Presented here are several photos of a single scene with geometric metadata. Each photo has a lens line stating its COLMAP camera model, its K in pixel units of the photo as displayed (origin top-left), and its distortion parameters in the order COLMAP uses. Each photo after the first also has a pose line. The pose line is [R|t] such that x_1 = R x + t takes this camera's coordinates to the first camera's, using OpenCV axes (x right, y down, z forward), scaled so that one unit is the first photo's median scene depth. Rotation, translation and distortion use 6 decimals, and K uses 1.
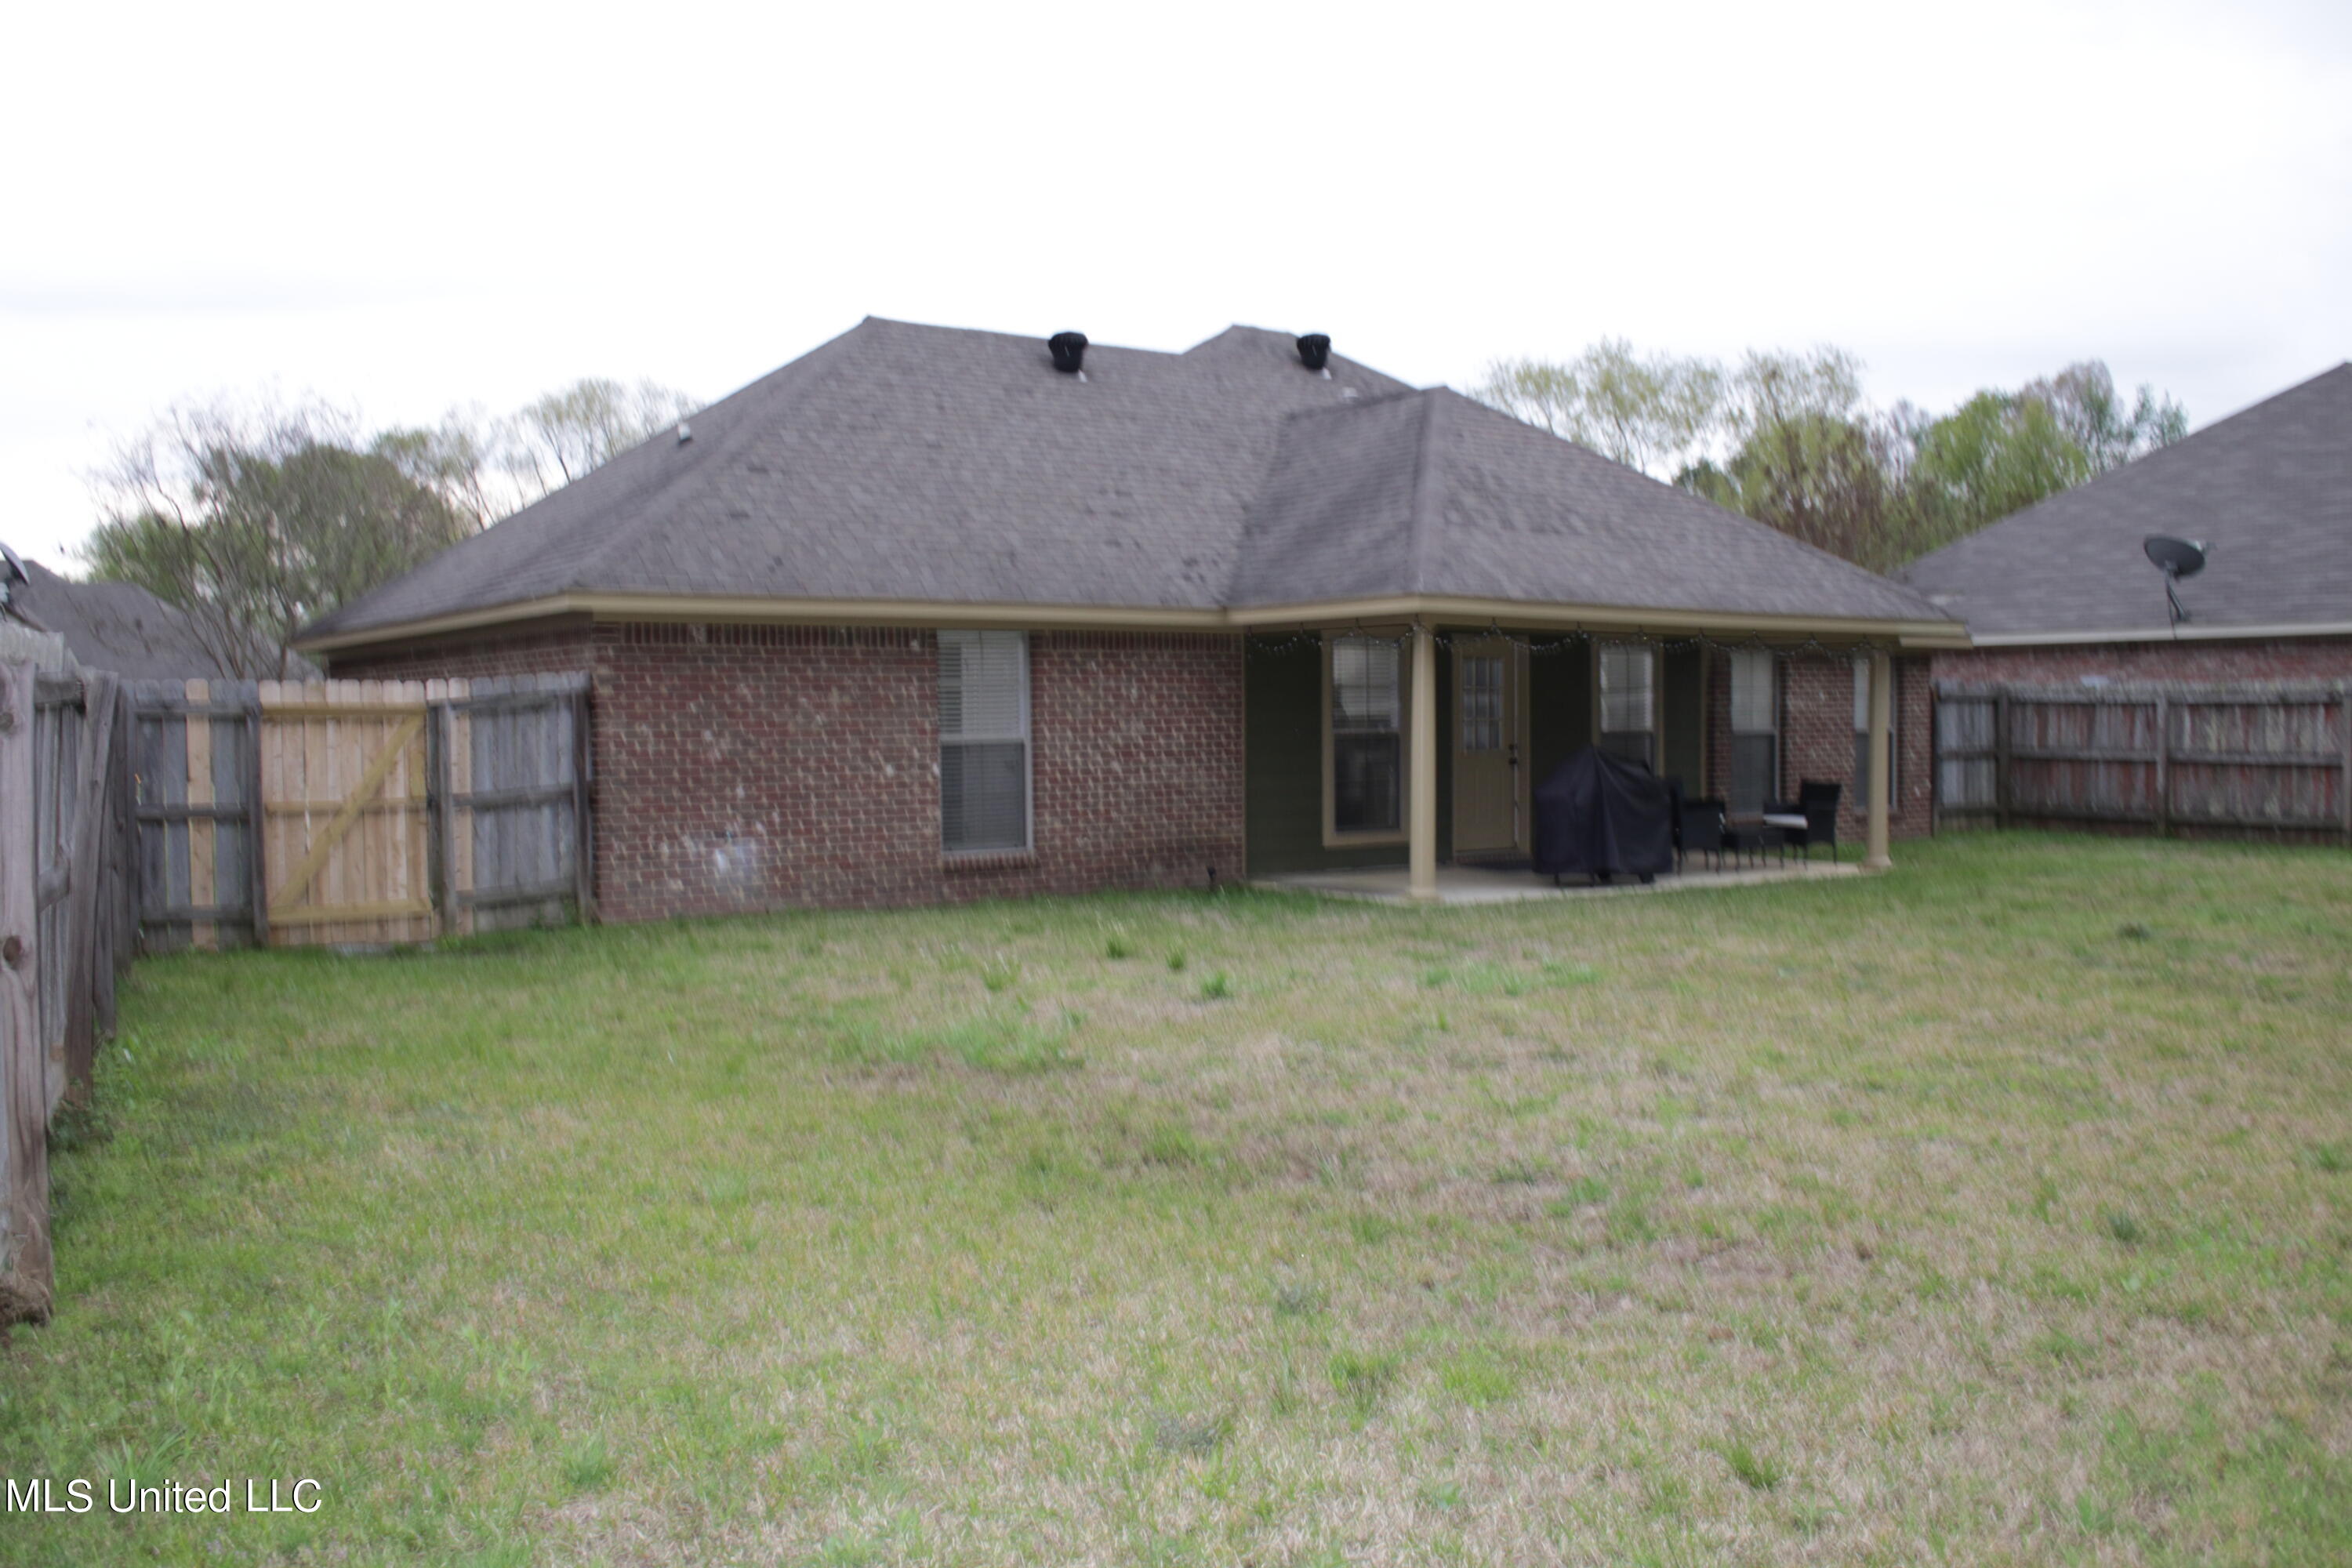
lens RADIAL K [[2054.8, 0, 1177.6], [0, 2054.8, 806.2], [0, 0, 1]] dist [-0.147060, 0.136581]
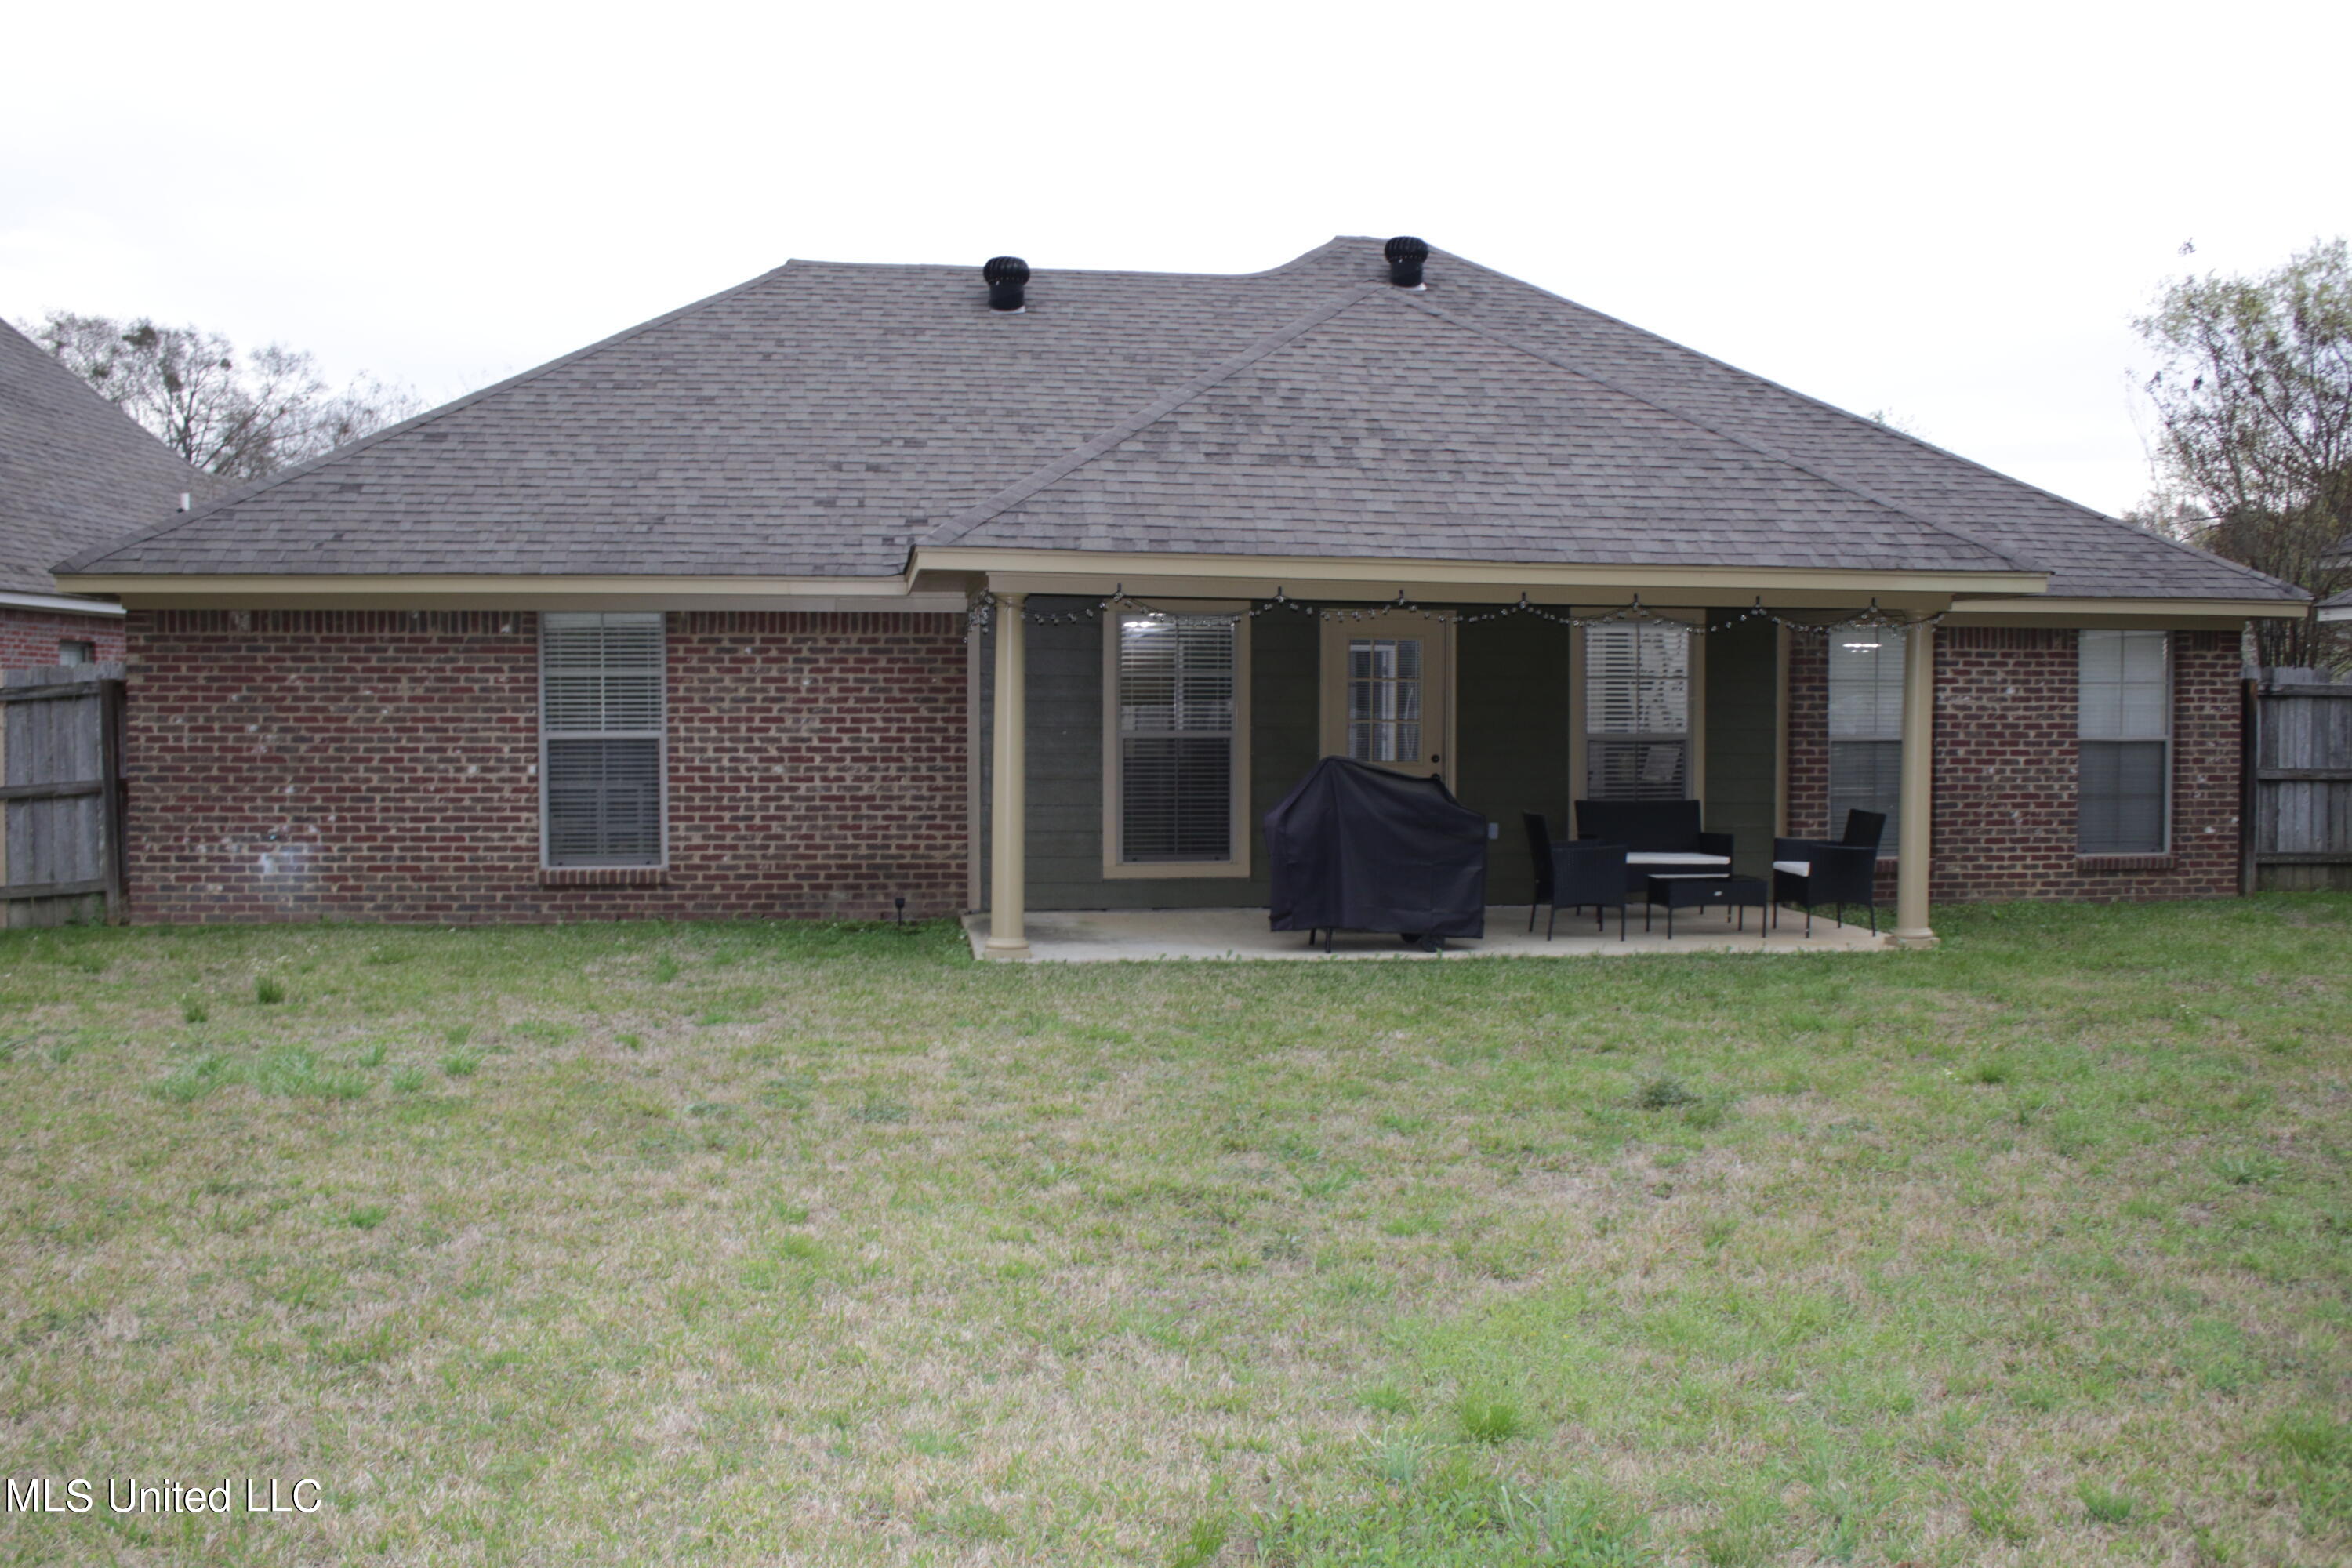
lens RADIAL K [[2054.8, 0, 1177.6], [0, 2054.8, 806.2], [0, 0, 1]] dist [-0.147060, 0.136581]
pose [[0.894181, 0.033069, -0.446482, 0.496721], [-0.028044, 0.999447, 0.017860, -0.024885], [0.446825, -0.003449, 0.894615, 0.332215]]
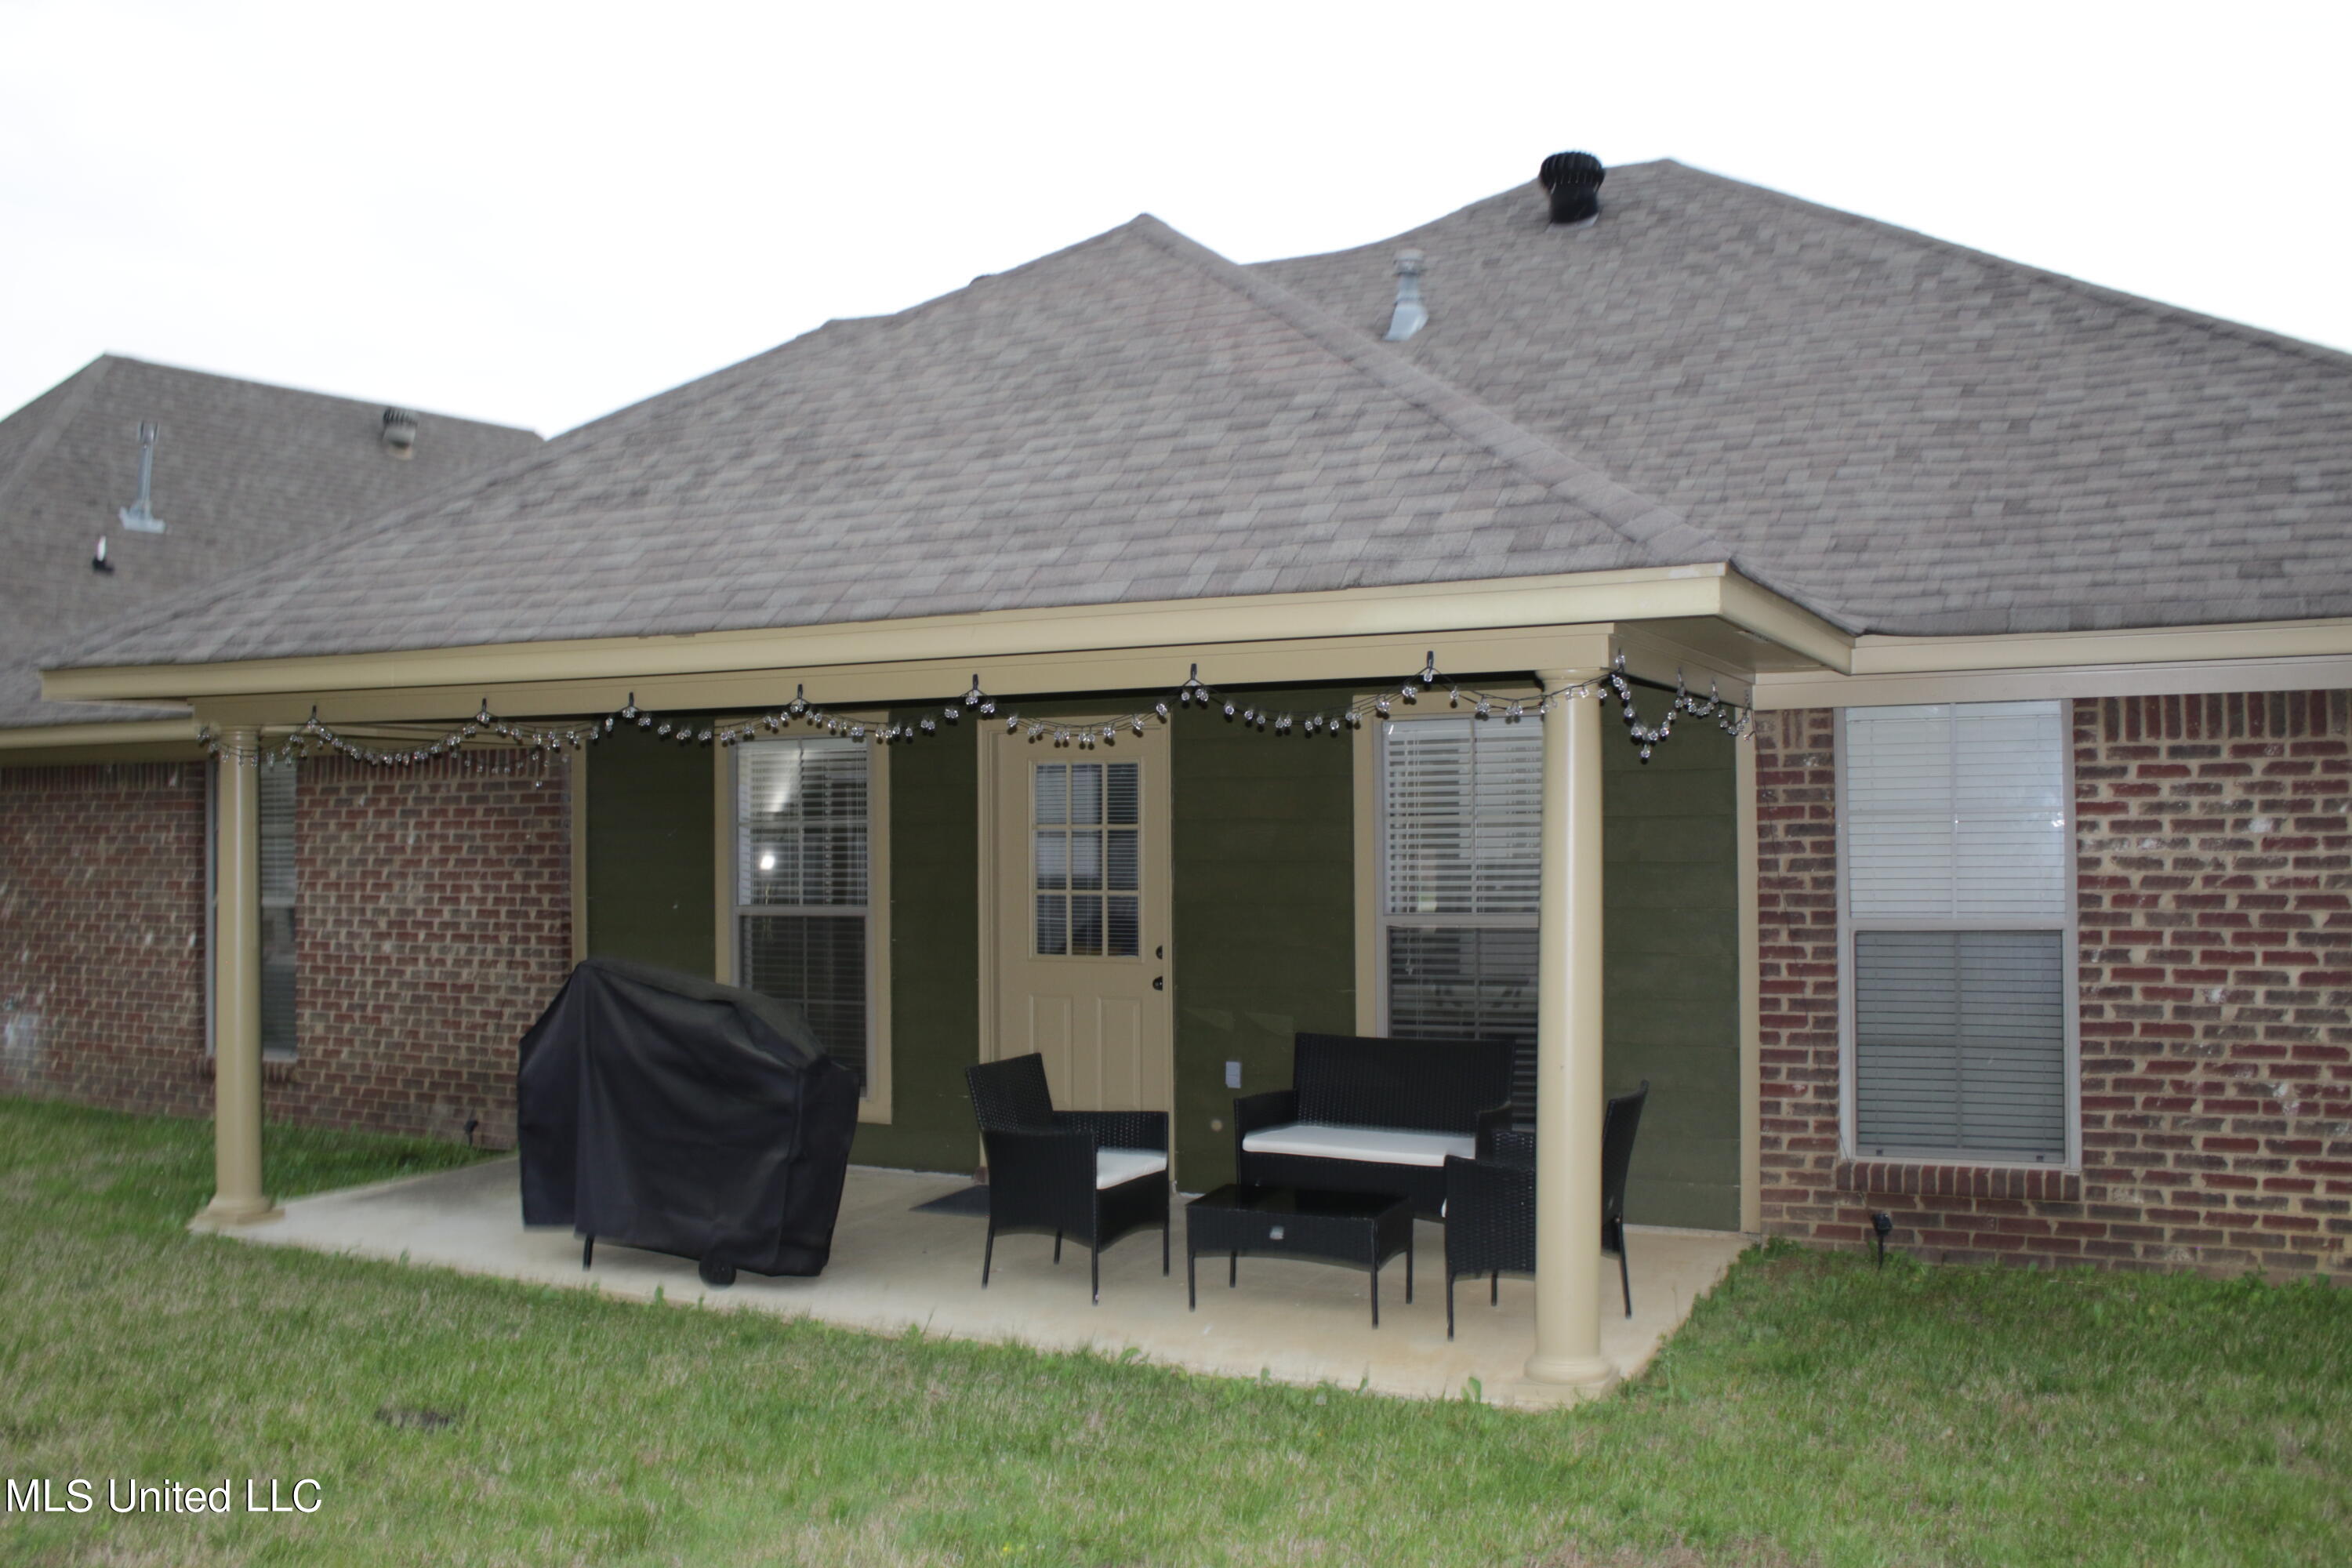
lens RADIAL K [[2079.9, 0, 1154.6], [0, 2079.9, 791.8], [0, 0, 1]] dist [-0.160531, 0.154966]
pose [[0.474767, -0.012098, -0.880029, 0.693652], [-0.028334, 0.999177, -0.029022, -0.060177], [0.879655, 0.038714, 0.474033, 0.917484]]
